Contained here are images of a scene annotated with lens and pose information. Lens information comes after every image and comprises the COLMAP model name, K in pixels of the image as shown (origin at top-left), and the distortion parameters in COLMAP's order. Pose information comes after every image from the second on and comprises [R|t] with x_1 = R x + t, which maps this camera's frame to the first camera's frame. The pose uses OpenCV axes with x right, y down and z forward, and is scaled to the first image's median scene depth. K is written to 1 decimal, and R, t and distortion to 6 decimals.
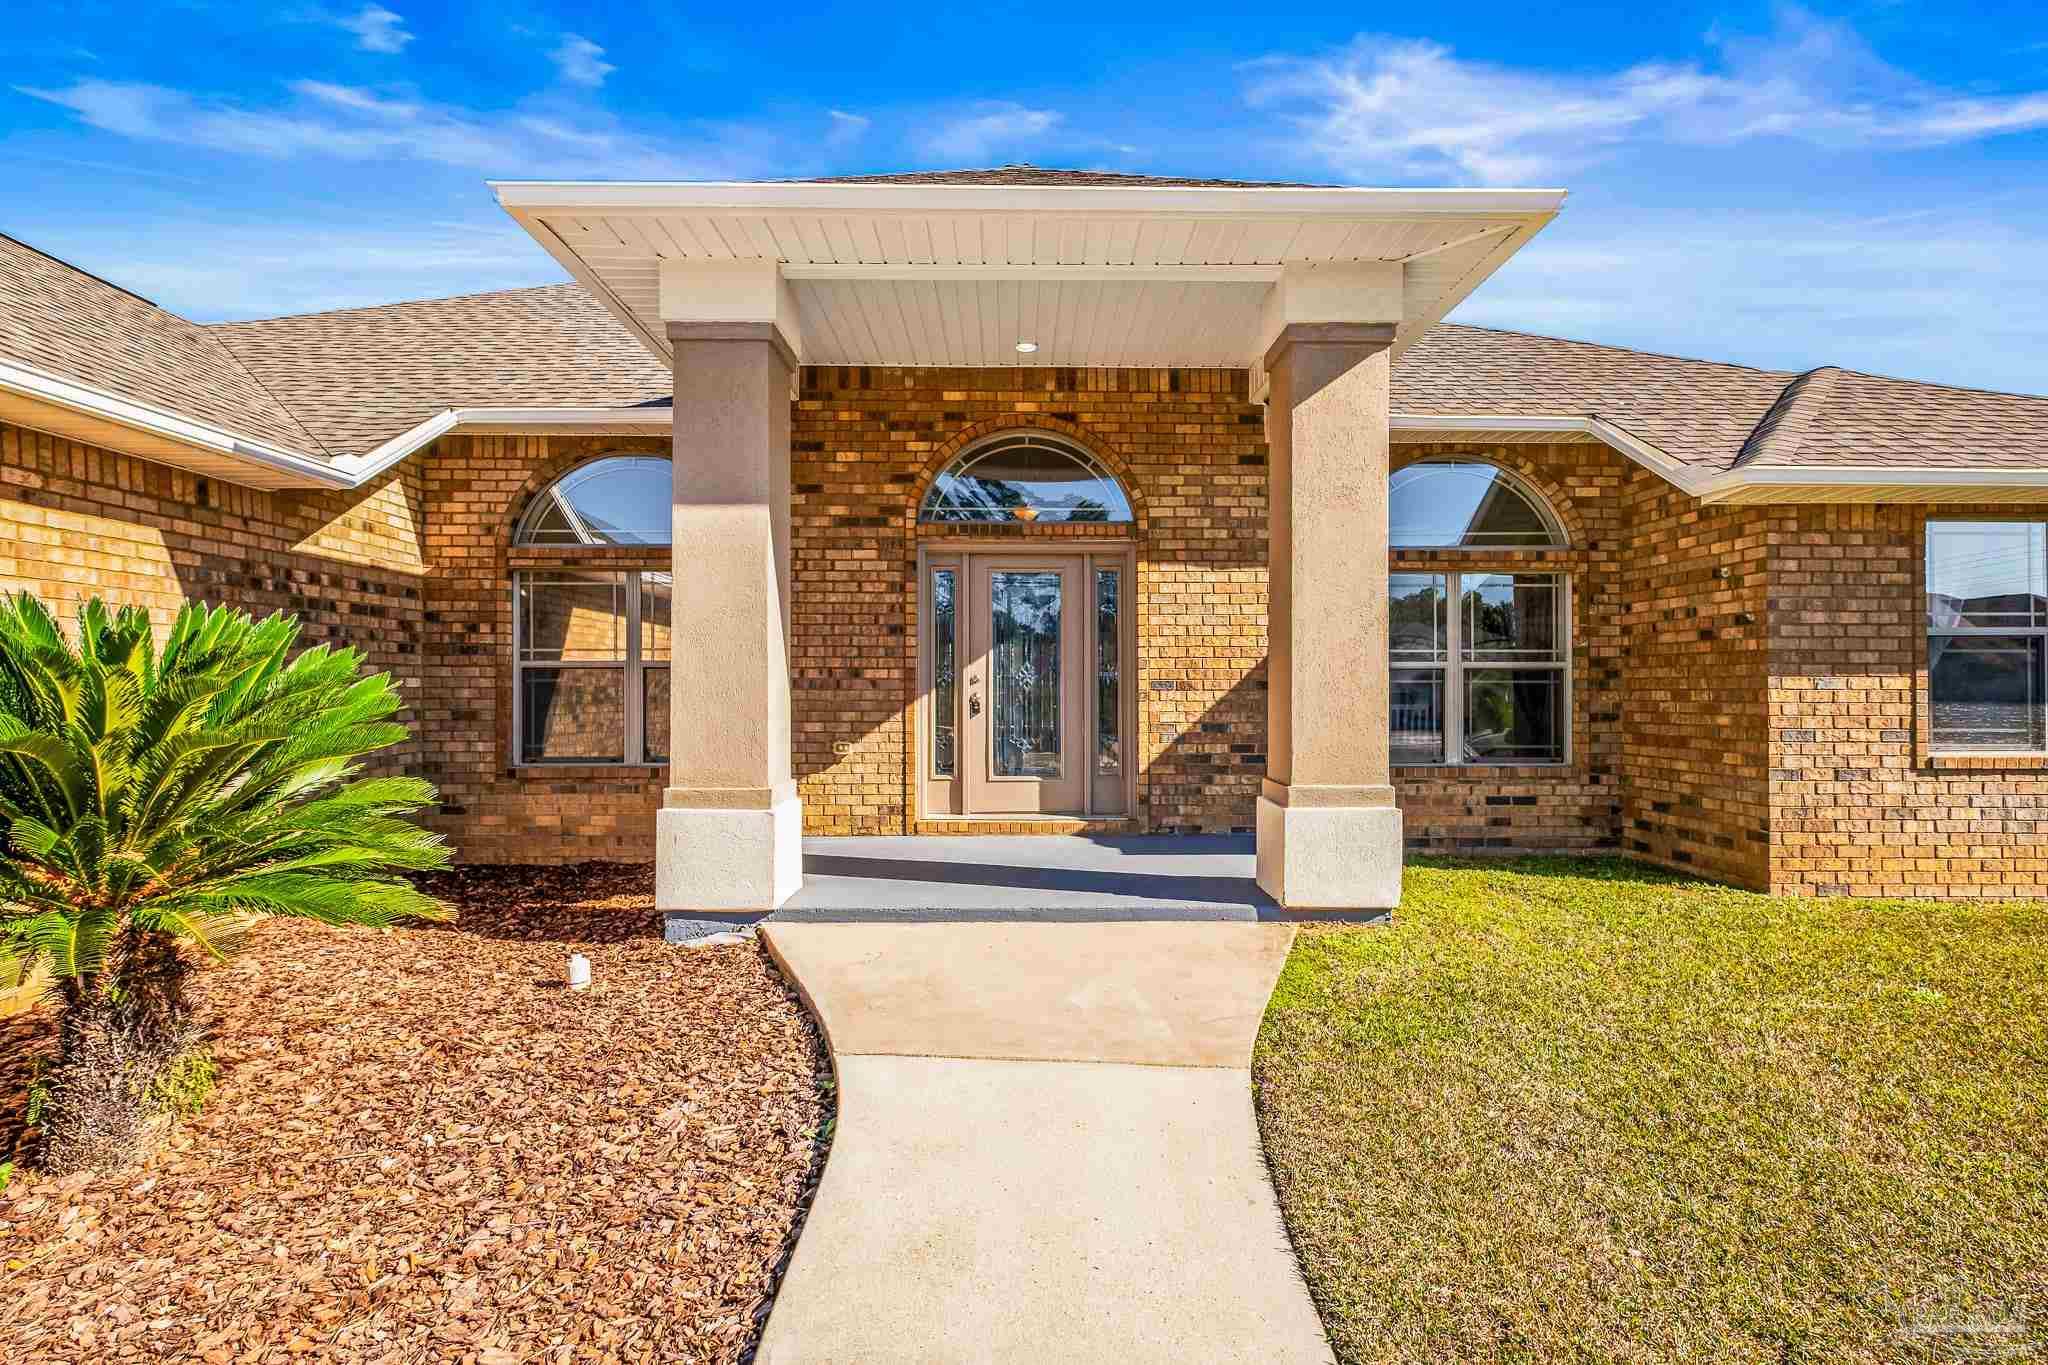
lens RADIAL K [[1006.9, 0, 1024.0], [0, 1006.9, 682.5], [0, 0, 1]] dist [-0.000917, -0.000469]
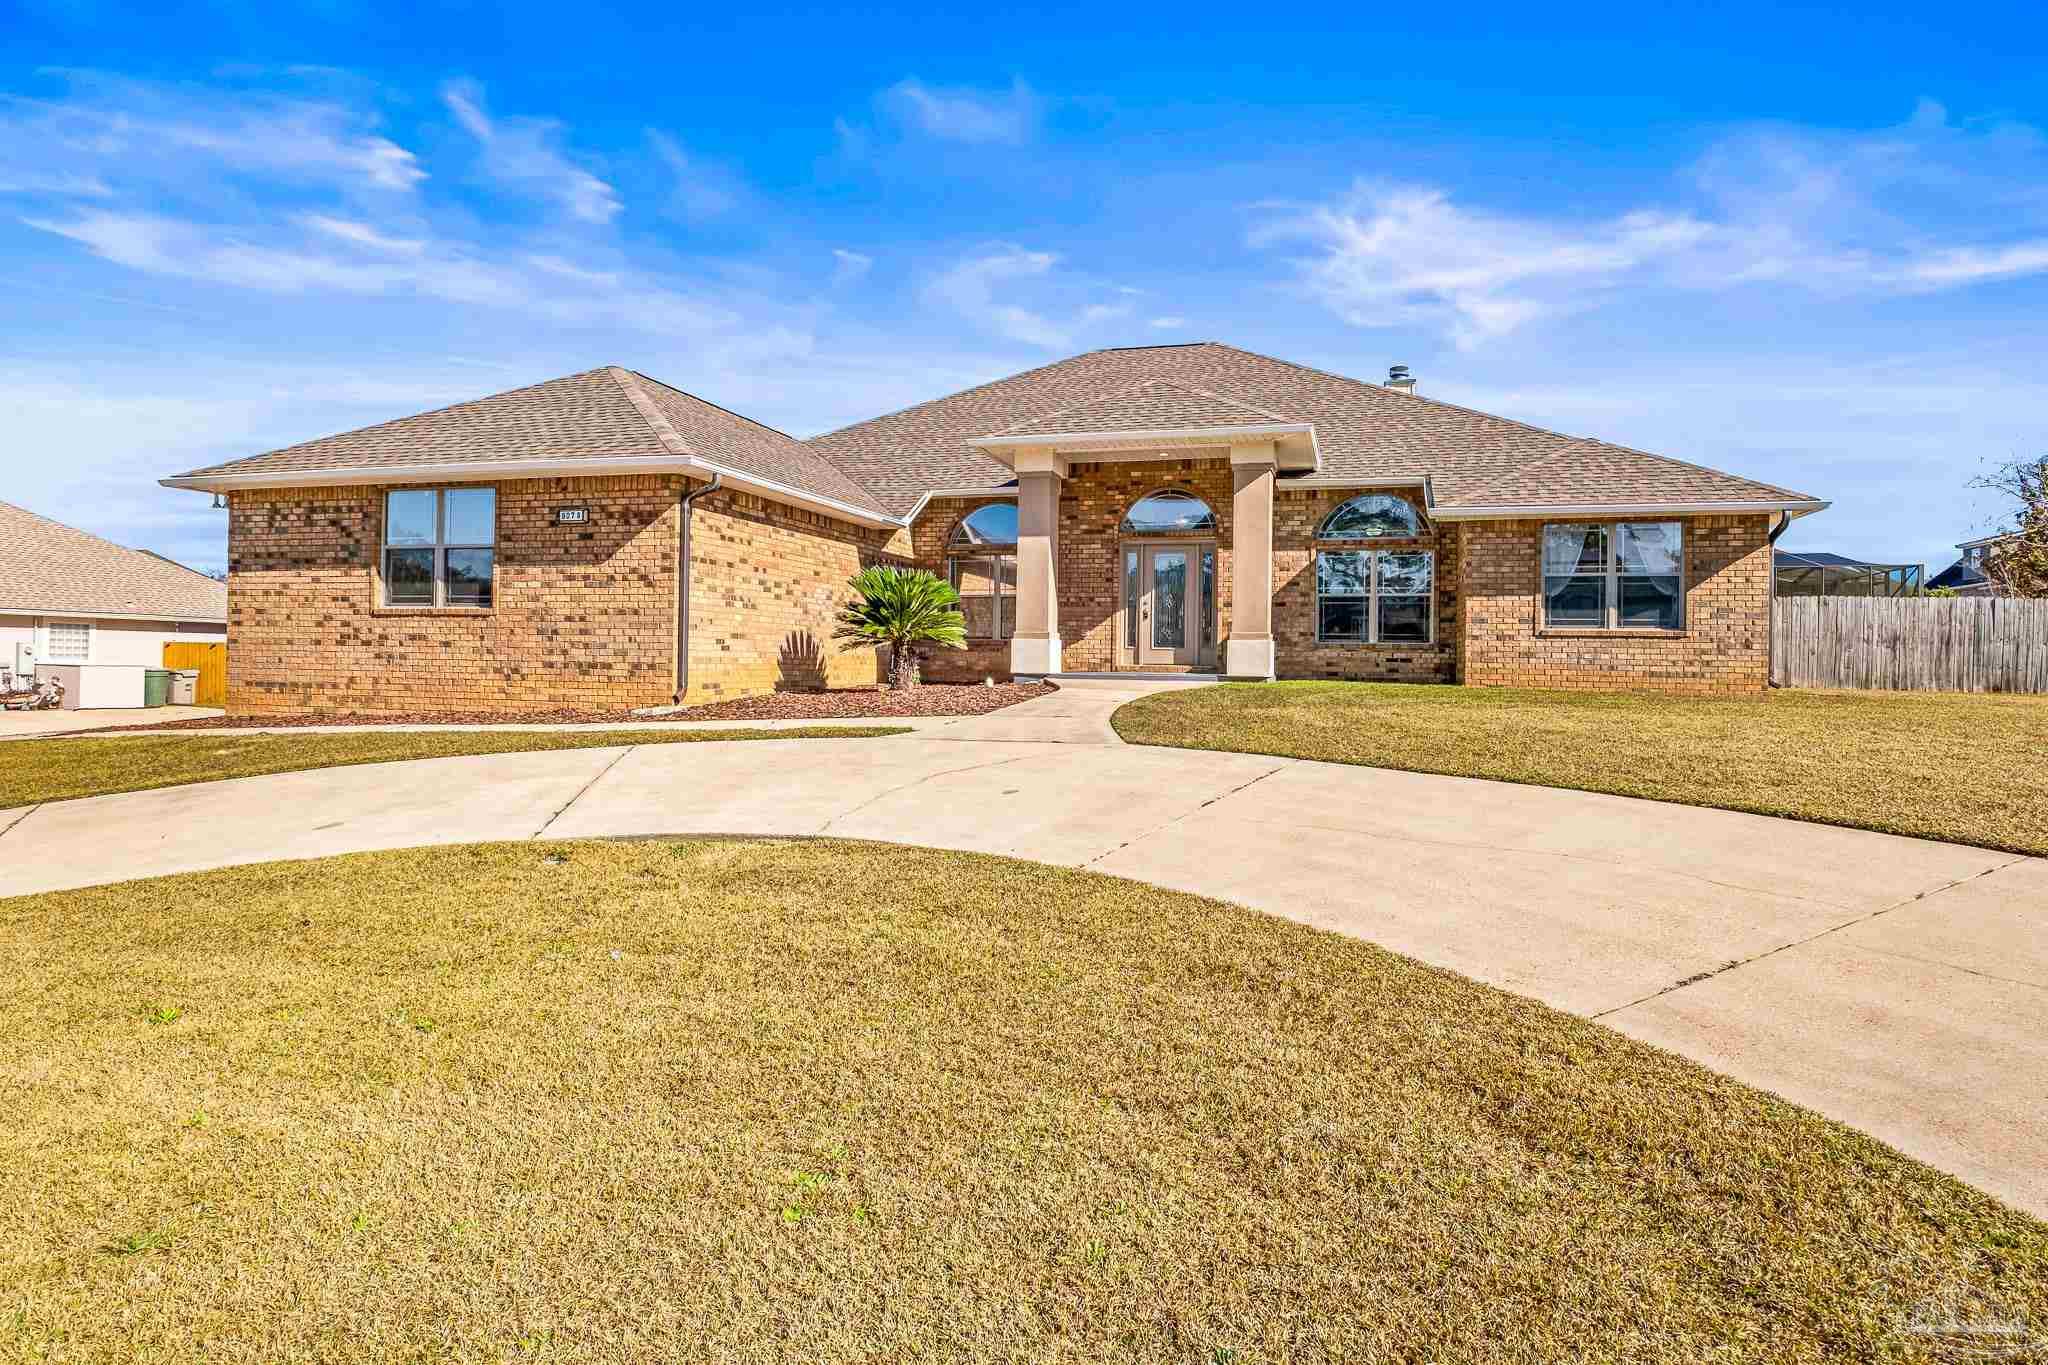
lens RADIAL K [[1153.5, 0, 1024.0], [0, 1153.5, 682.5], [0, 0, 1]] dist [-0.000693, -0.000441]
pose [[0.954780, 0.017703, -0.296787, 0.459880], [-0.011942, 0.999704, 0.021213, 0.123782], [0.297075, -0.016710, 0.954708, -1.513554]]
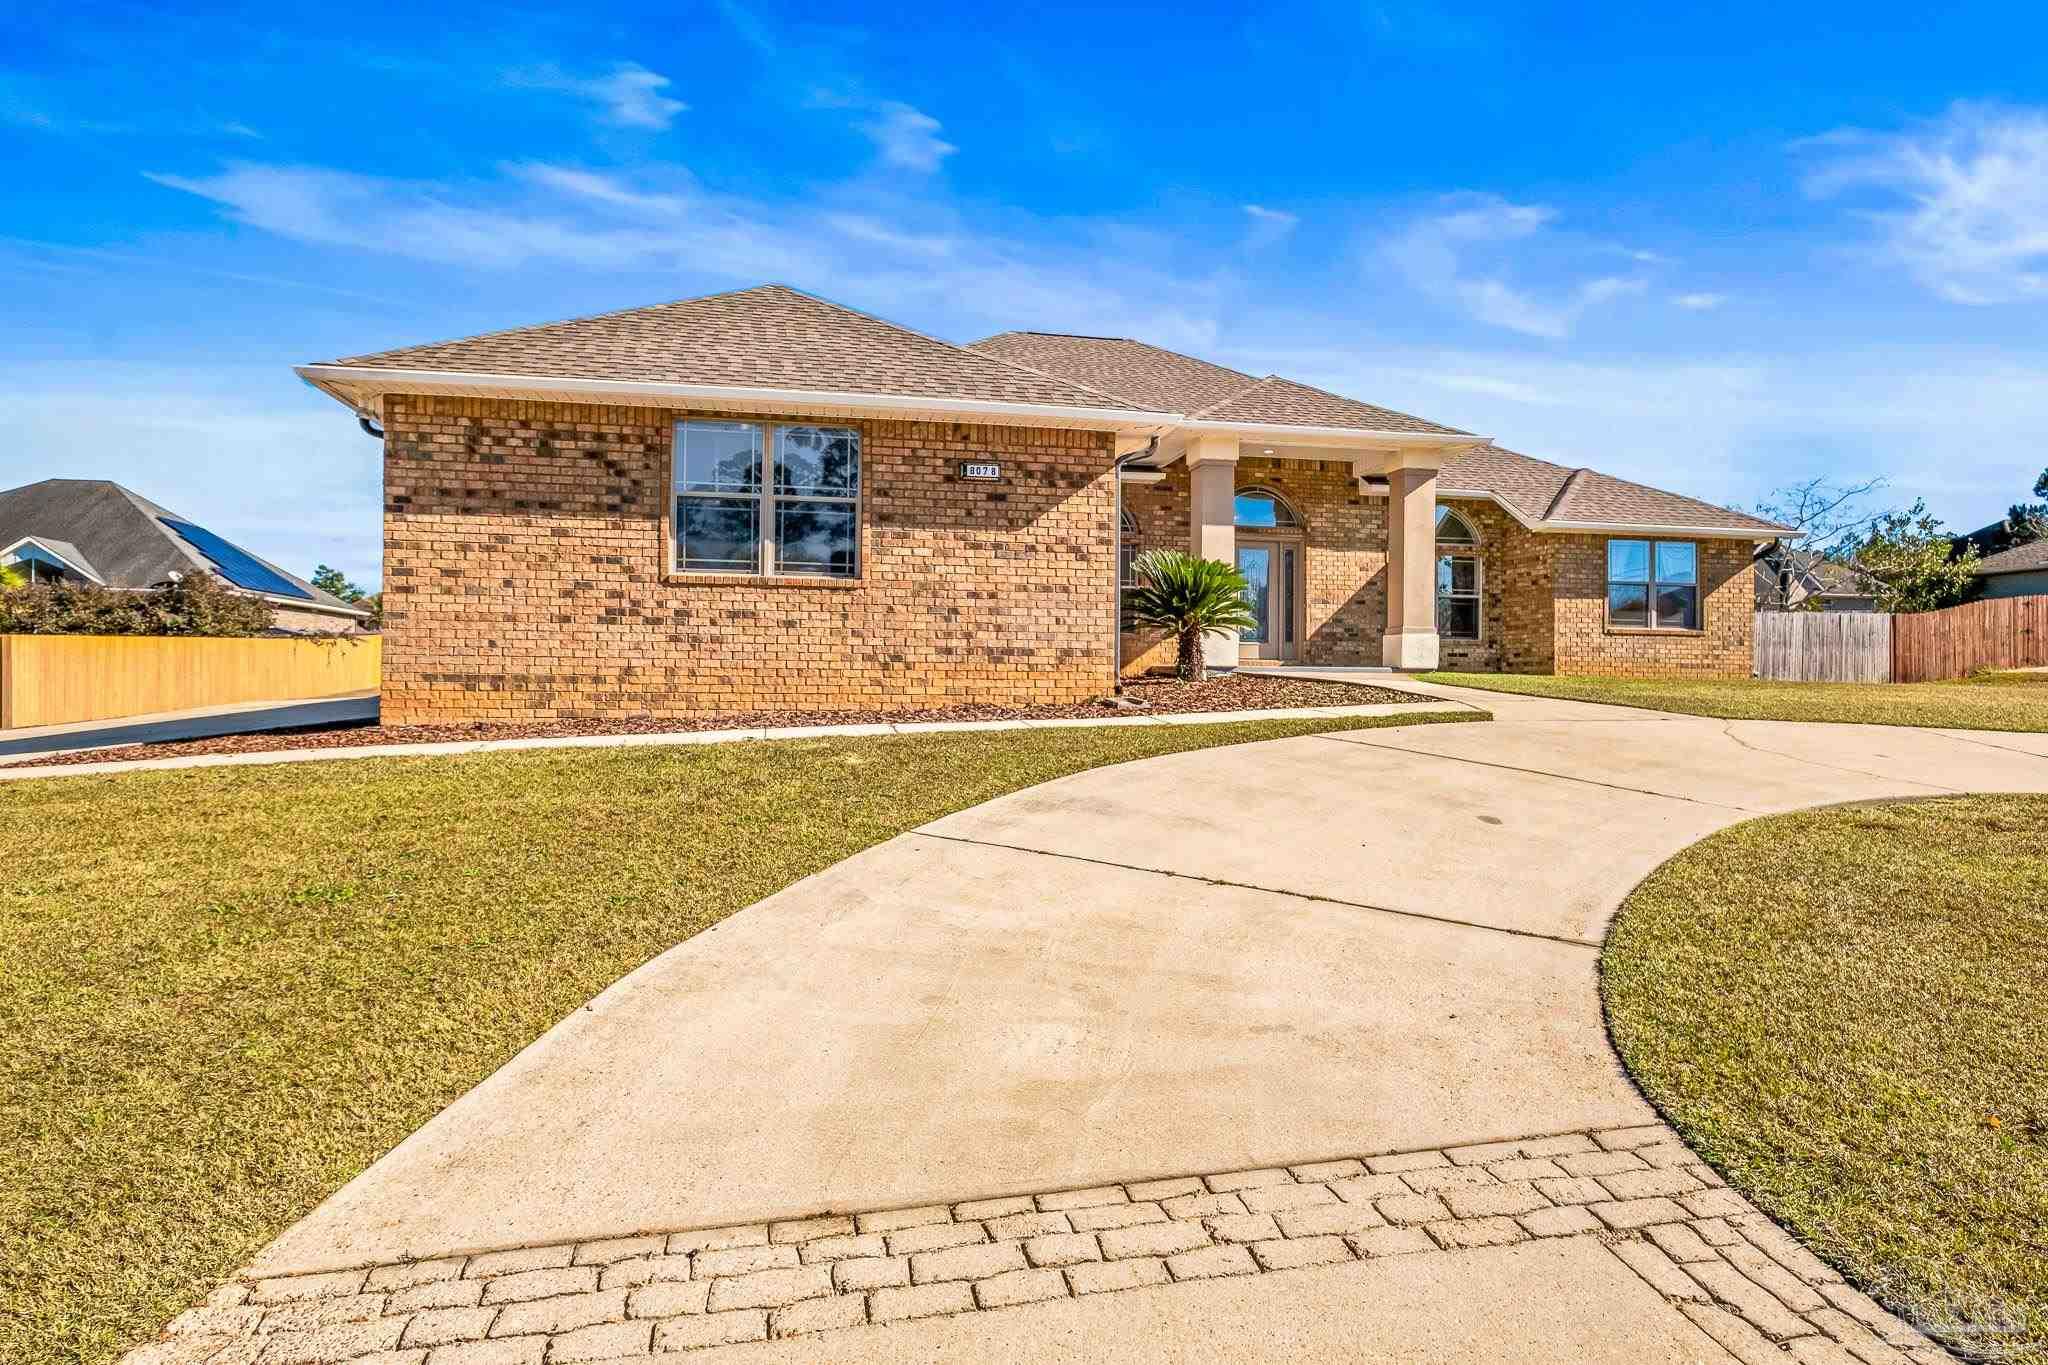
lens RADIAL K [[1220.1, 0, 1027.4], [0, 1220.1, 674.8], [0, 0, 1]] dist [-0.001192, 0.000049]
pose [[0.982005, 0.010032, 0.188588, -1.015325], [-0.010315, 0.999947, 0.000521, 0.173523], [-0.188572, -0.002457, 0.982056, -1.565911]]
